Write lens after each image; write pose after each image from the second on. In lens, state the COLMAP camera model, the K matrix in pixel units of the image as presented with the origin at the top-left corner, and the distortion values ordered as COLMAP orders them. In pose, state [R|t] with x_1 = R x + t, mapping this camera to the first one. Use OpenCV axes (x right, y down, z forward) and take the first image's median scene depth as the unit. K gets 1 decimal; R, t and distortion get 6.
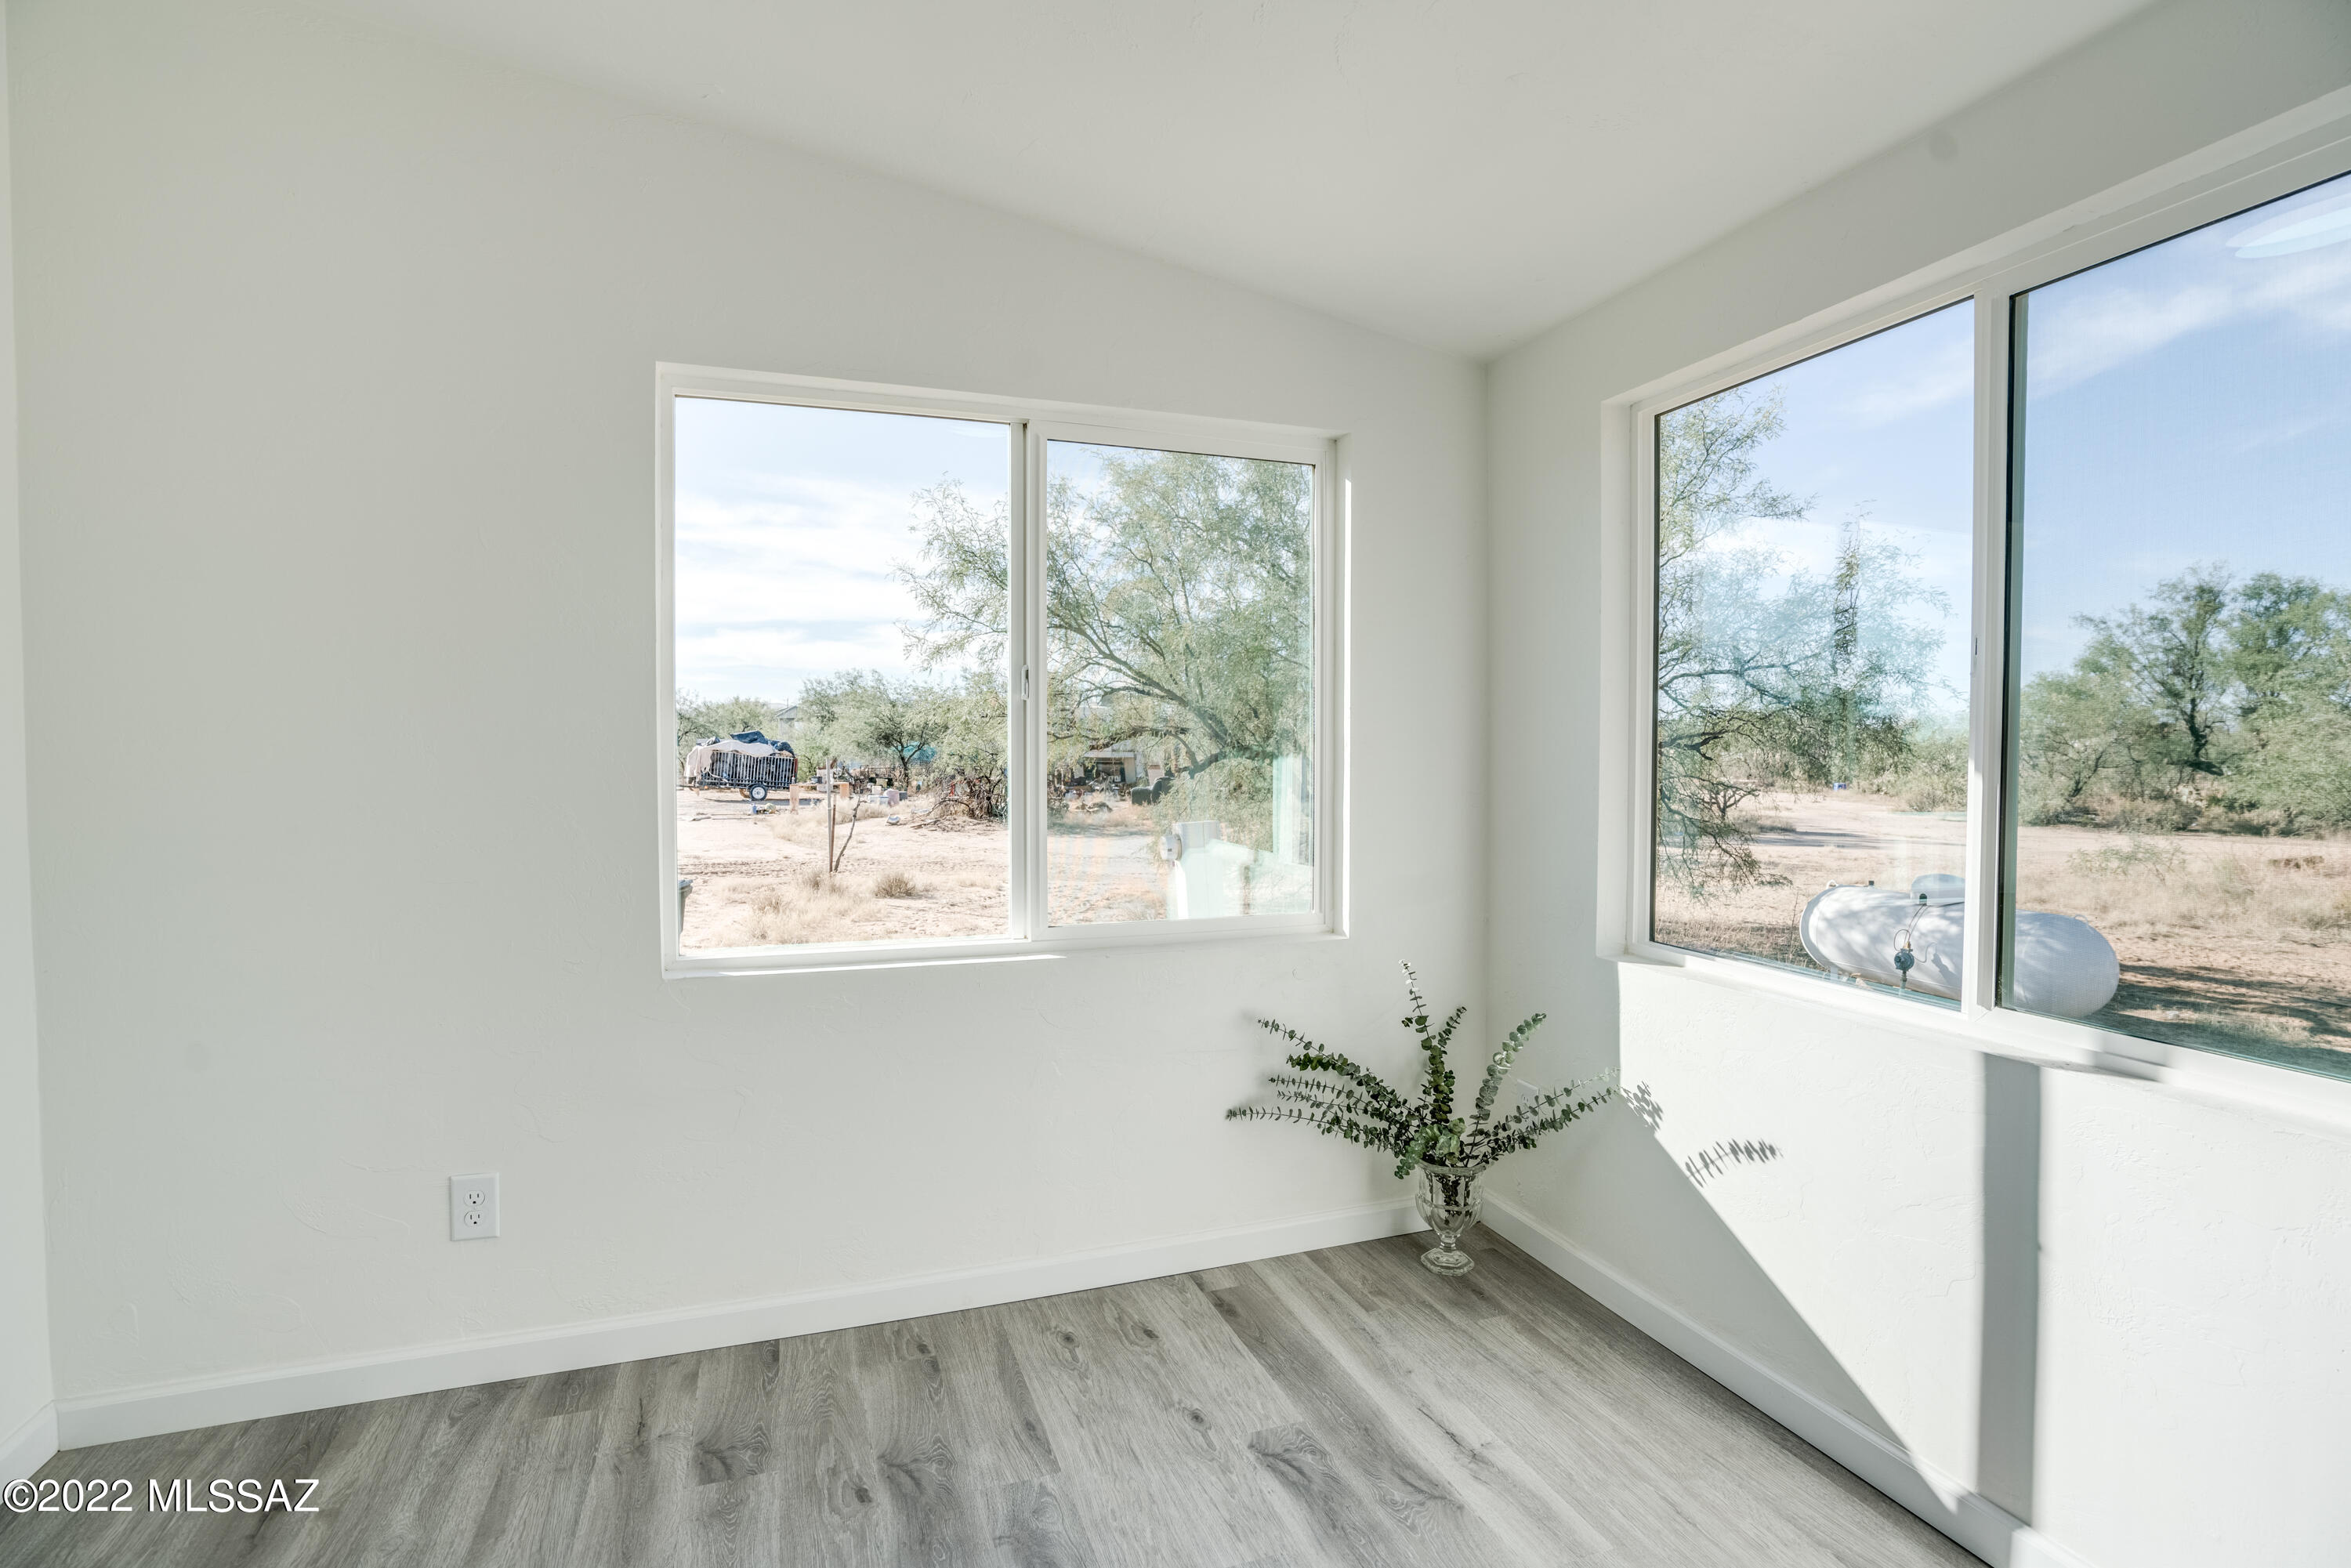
lens RADIAL K [[1093.5, 0, 1171.3], [0, 1093.5, 780.9], [0, 0, 1]] dist [-0.058897, 0.022372]
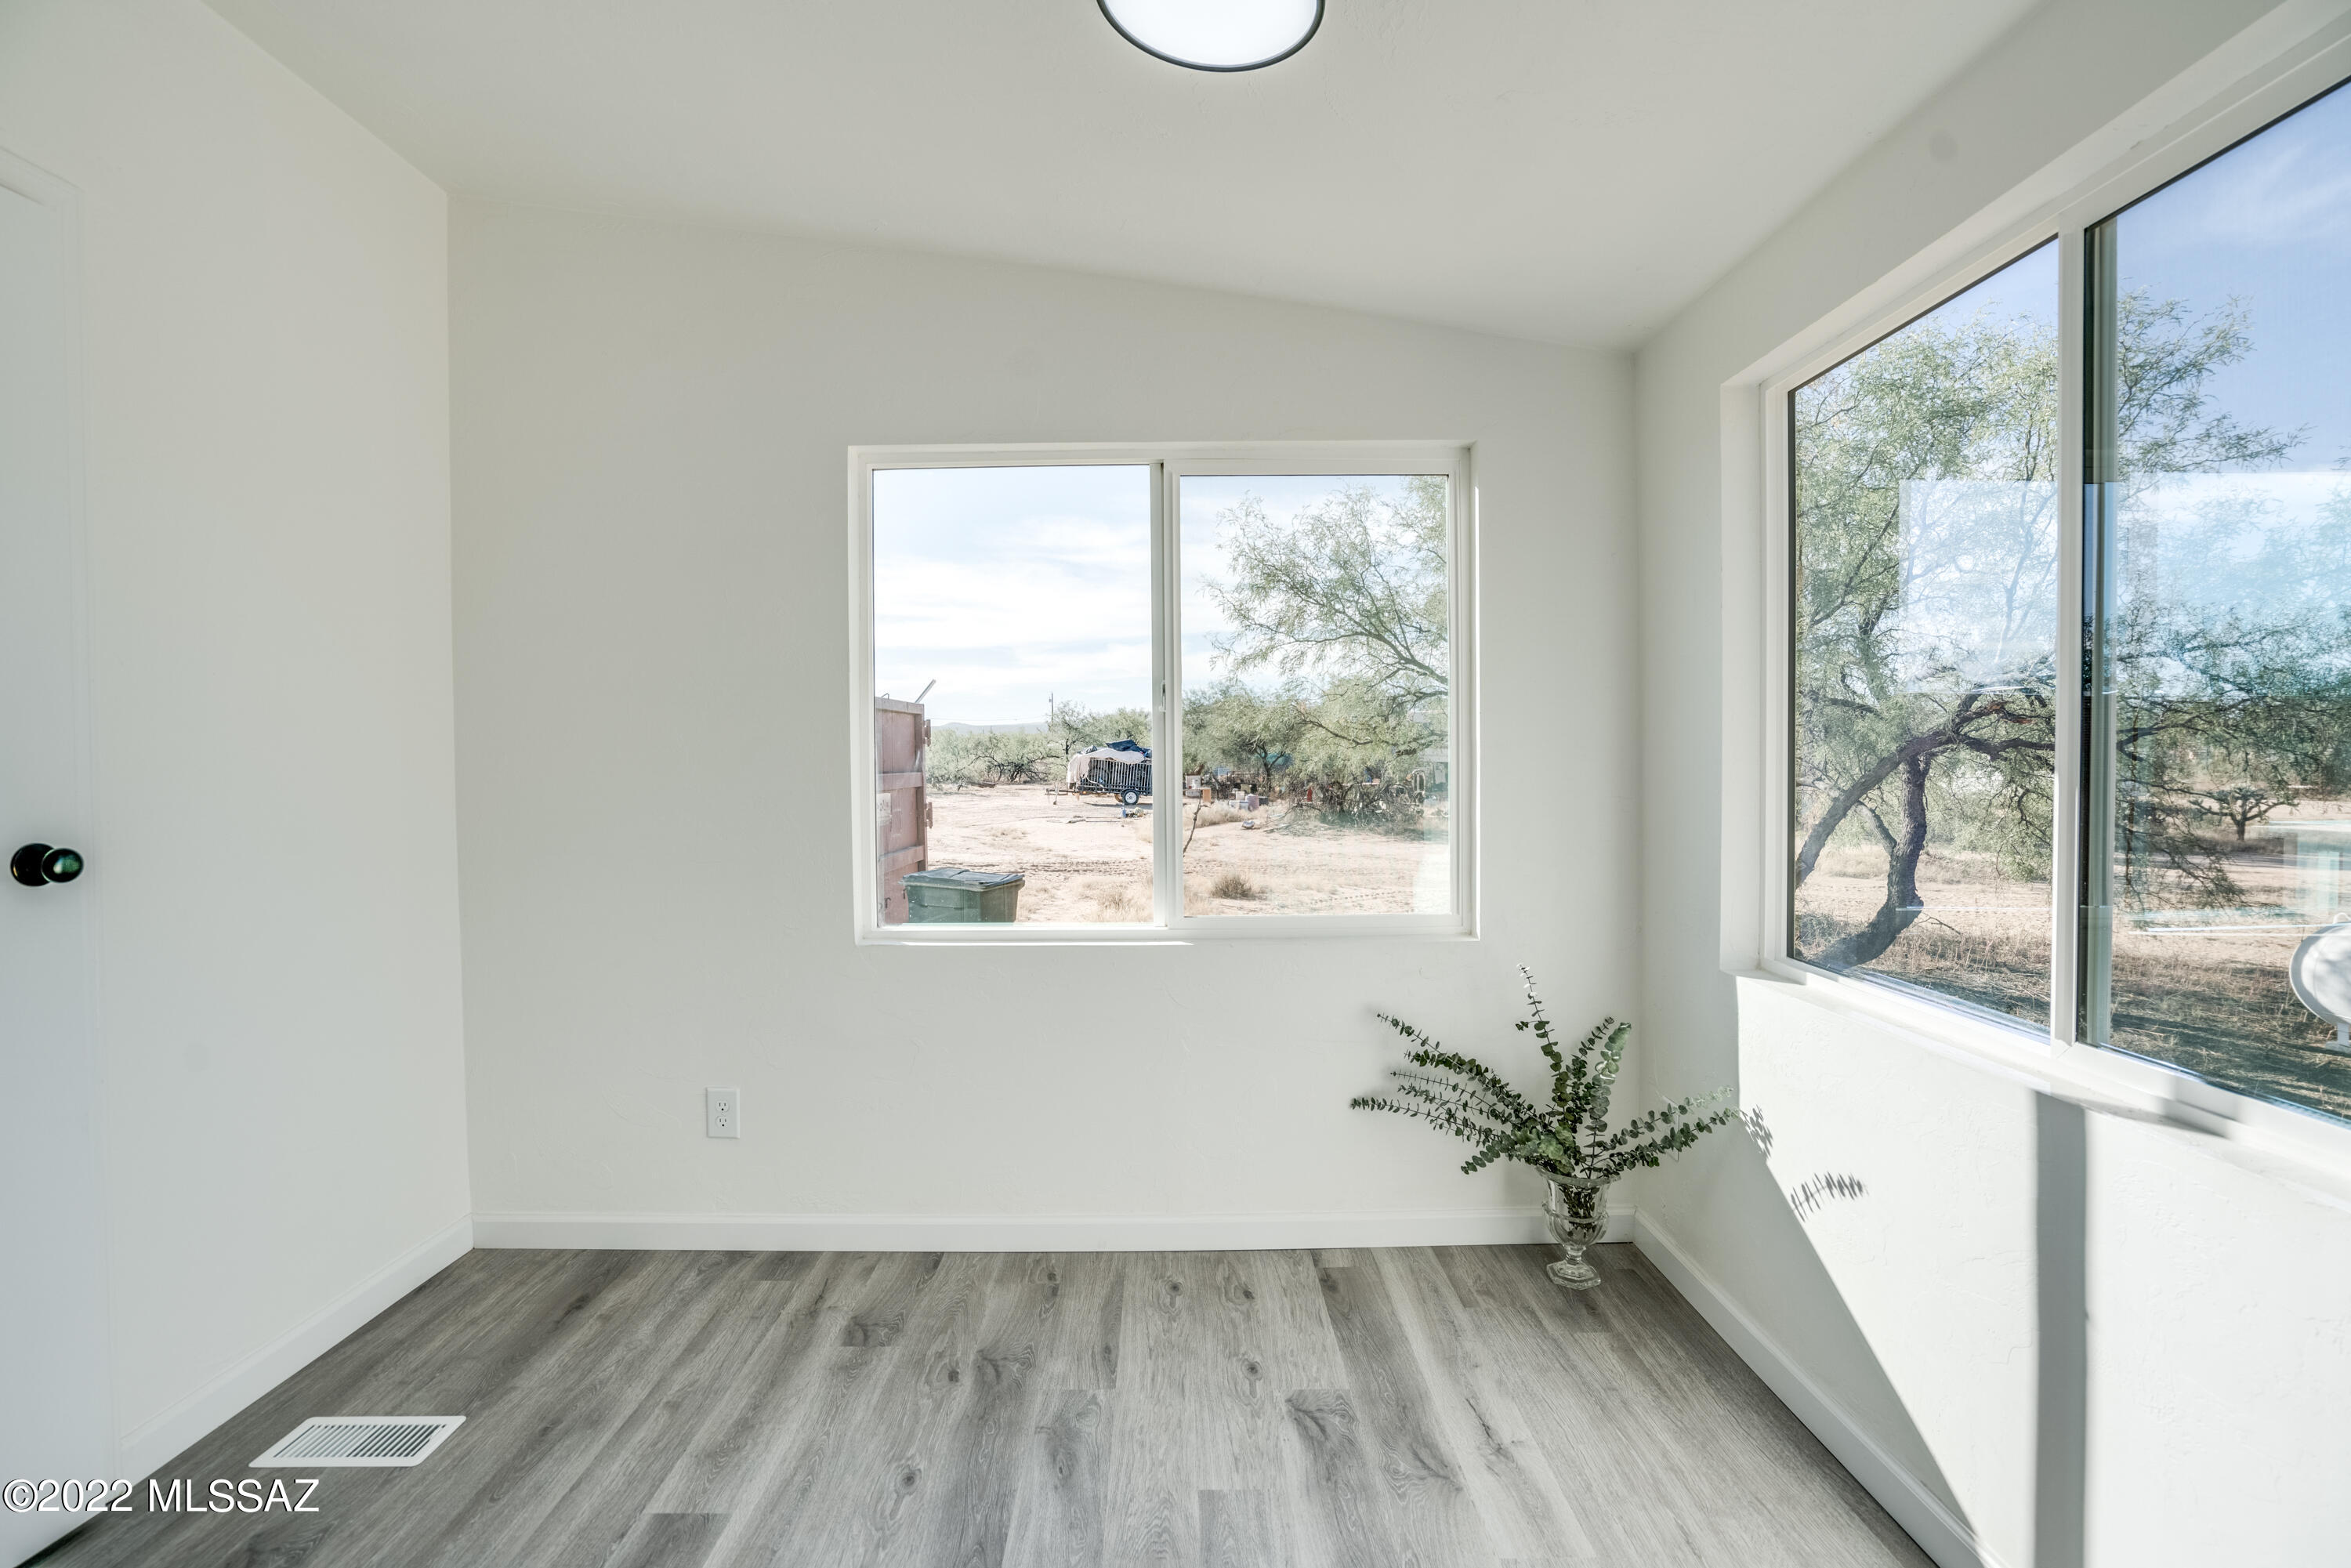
lens RADIAL K [[1093.5, 0, 1171.3], [0, 1093.5, 780.9], [0, 0, 1]] dist [-0.058897, 0.022372]
pose [[0.942591, -0.000943, -0.333947, 0.255896], [-0.000859, 0.999986, -0.005249, 0.002397], [0.333947, 0.005234, 0.942577, -0.048499]]
